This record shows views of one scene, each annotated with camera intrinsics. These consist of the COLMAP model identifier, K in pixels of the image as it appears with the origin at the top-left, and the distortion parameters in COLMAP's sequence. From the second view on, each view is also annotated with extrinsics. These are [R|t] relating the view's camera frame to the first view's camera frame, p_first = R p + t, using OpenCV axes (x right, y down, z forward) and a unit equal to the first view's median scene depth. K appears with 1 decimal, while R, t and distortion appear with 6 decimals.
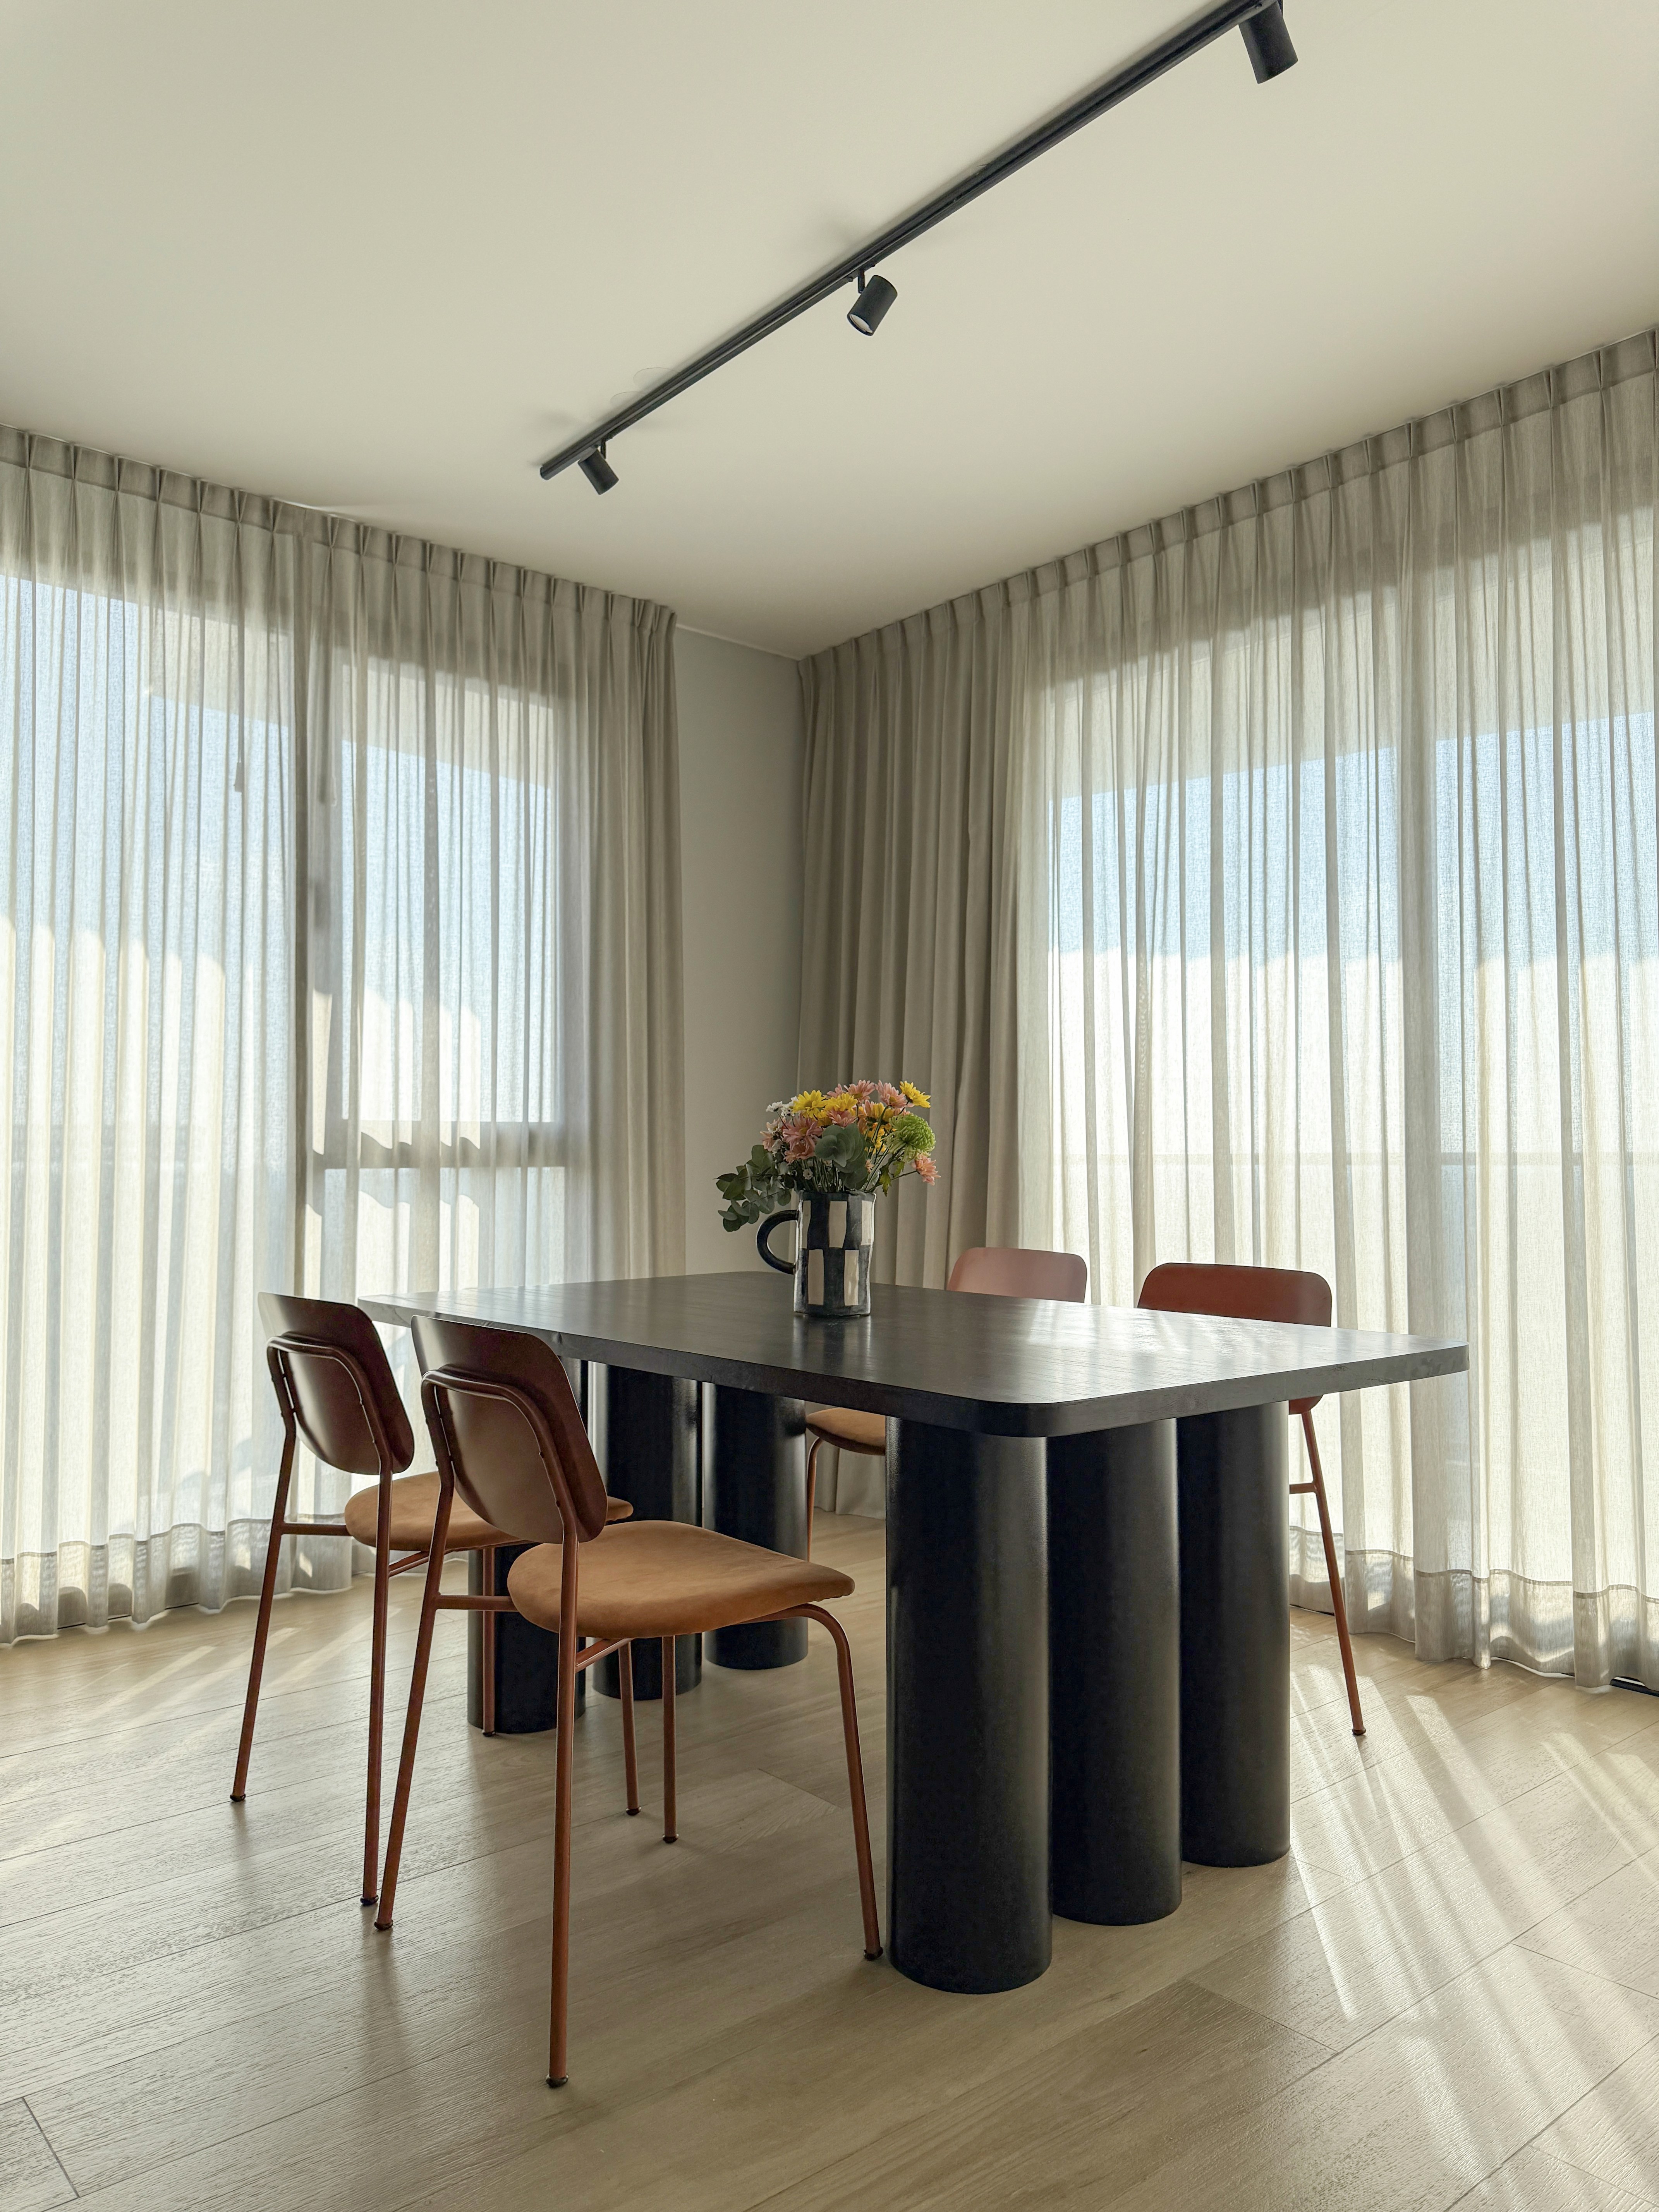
lens RADIAL K [[1519.3, 0, 789.6], [0, 1519.3, 1118.0], [0, 0, 1]] dist [-0.002711, -0.007724]
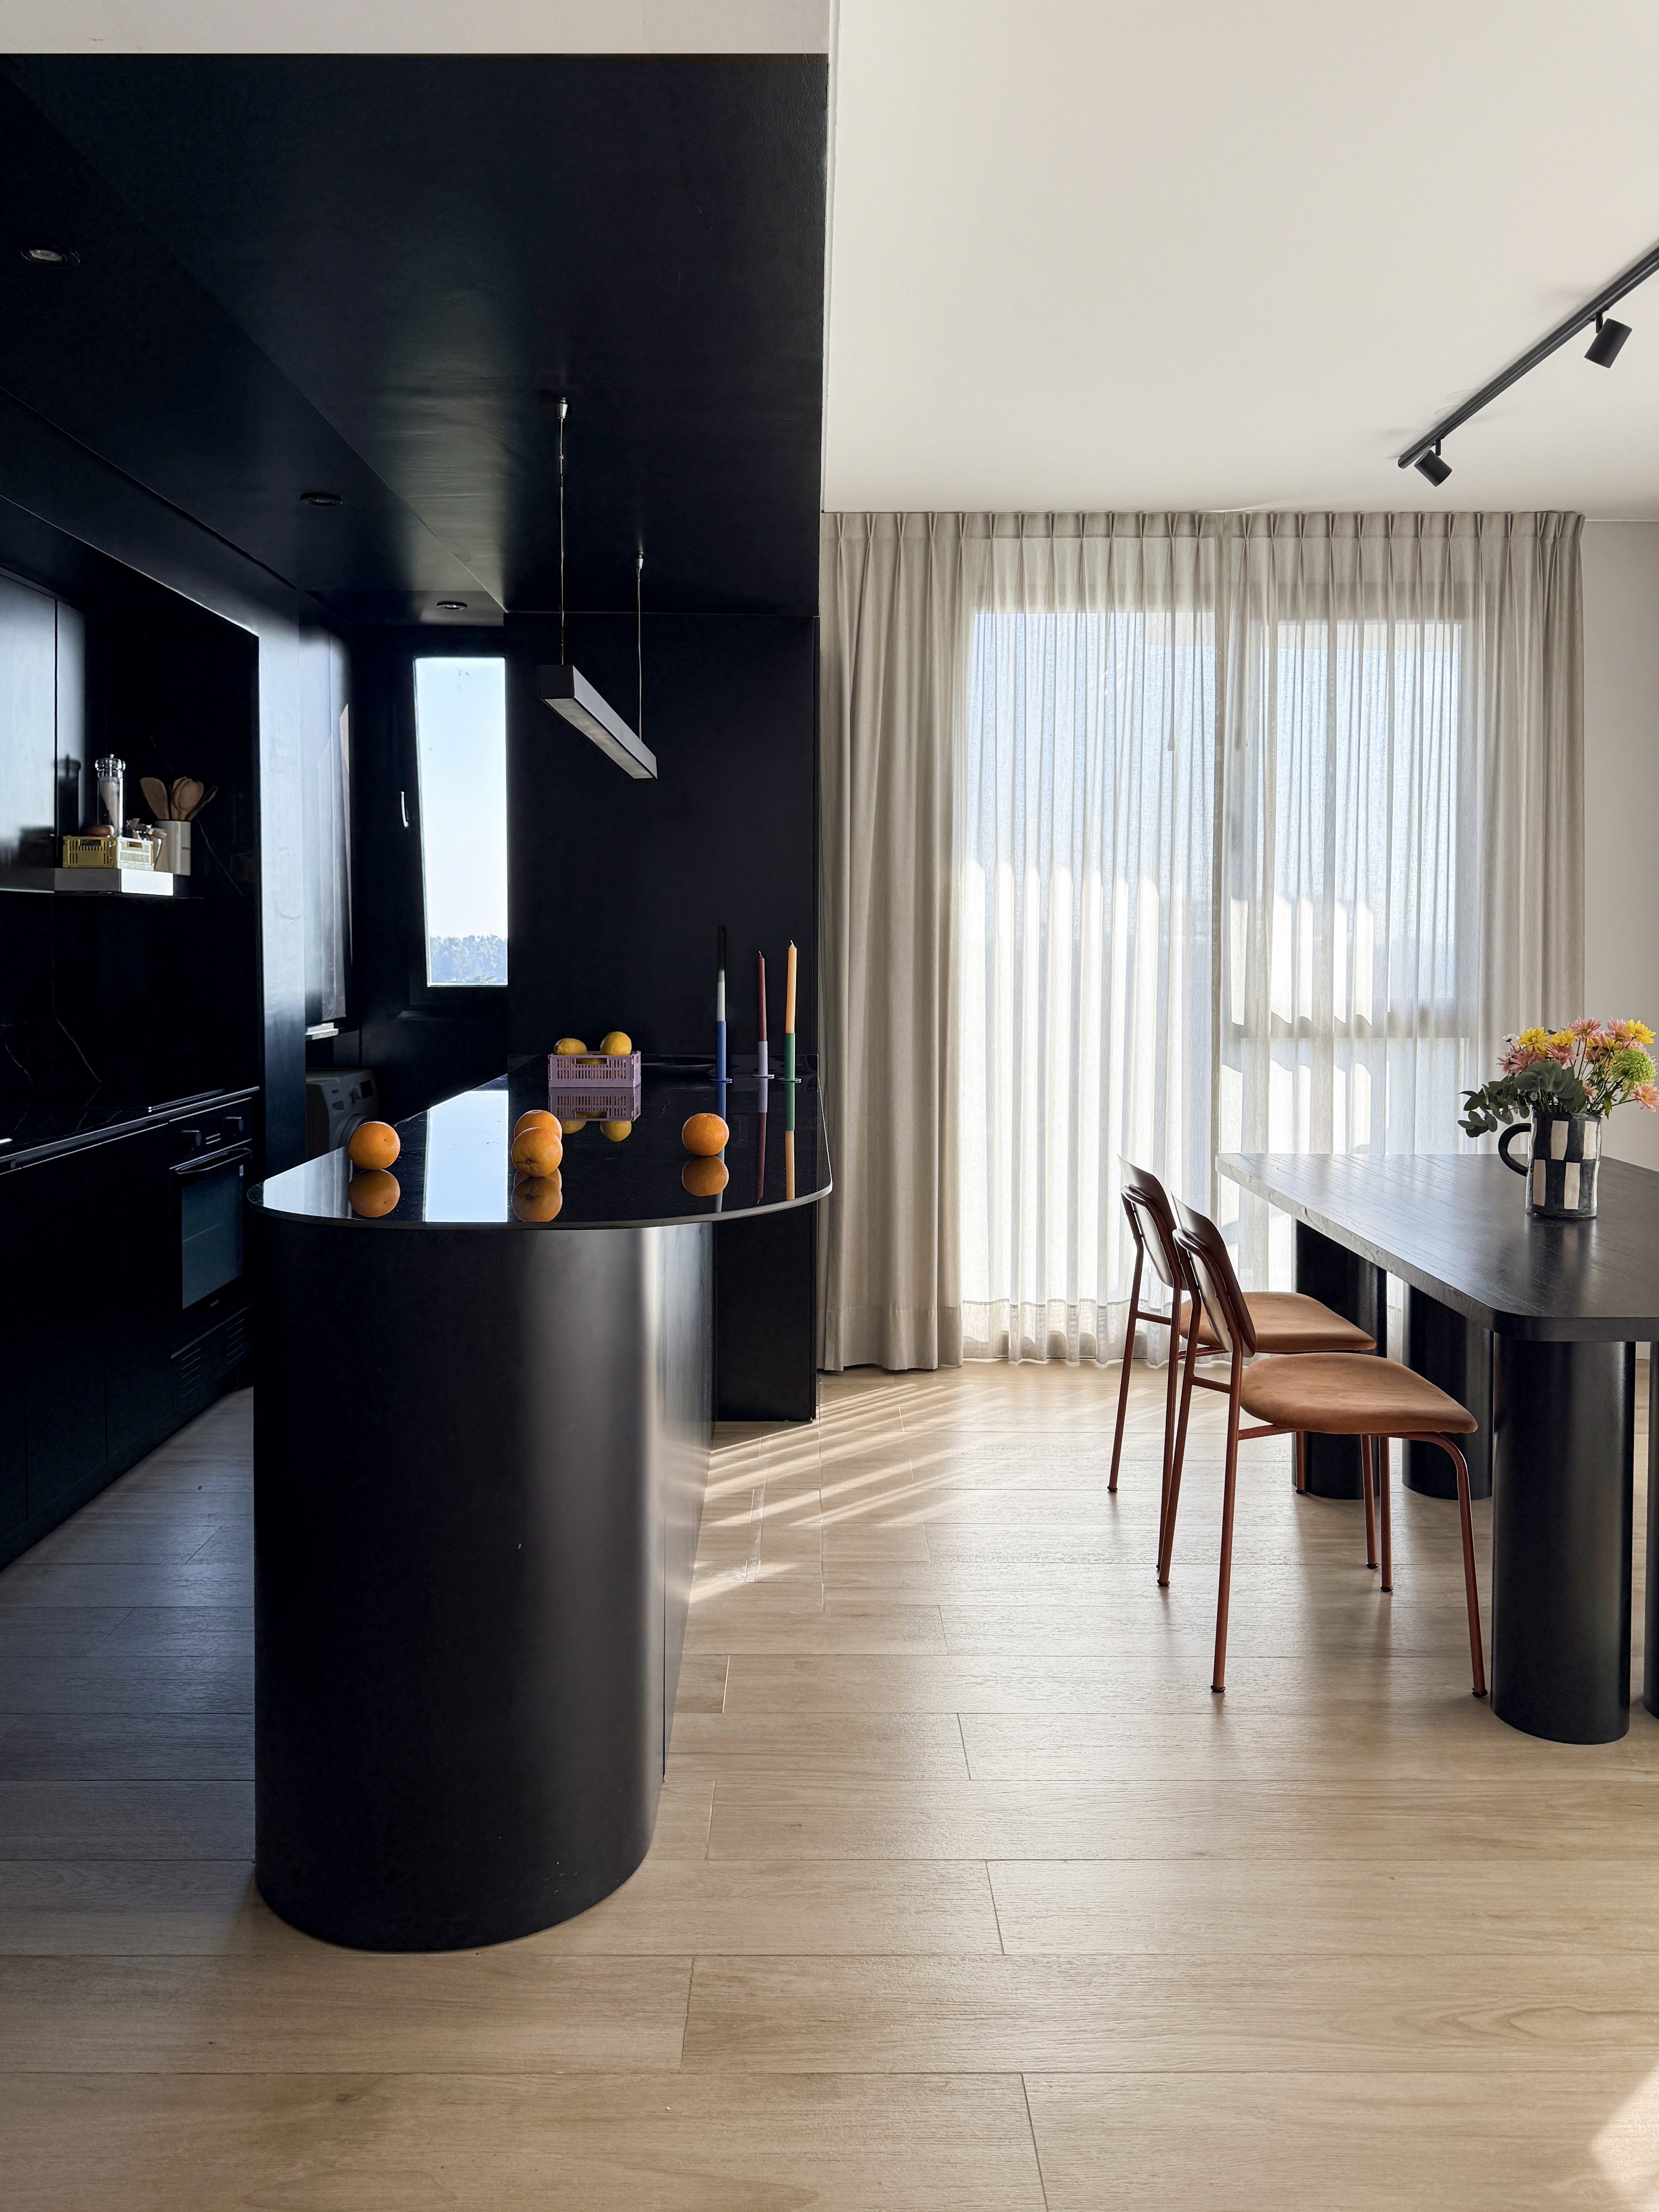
lens RADIAL K [[1559.6, 0, 834.7], [0, 1559.6, 989.5], [0, 0, 1]] dist [-0.005349, -0.003225]
pose [[0.773260, 0.024788, -0.633604, 0.275801], [0.020109, 0.997774, 0.063577, -0.104762], [0.633770, -0.061903, 0.771041, -0.235184]]
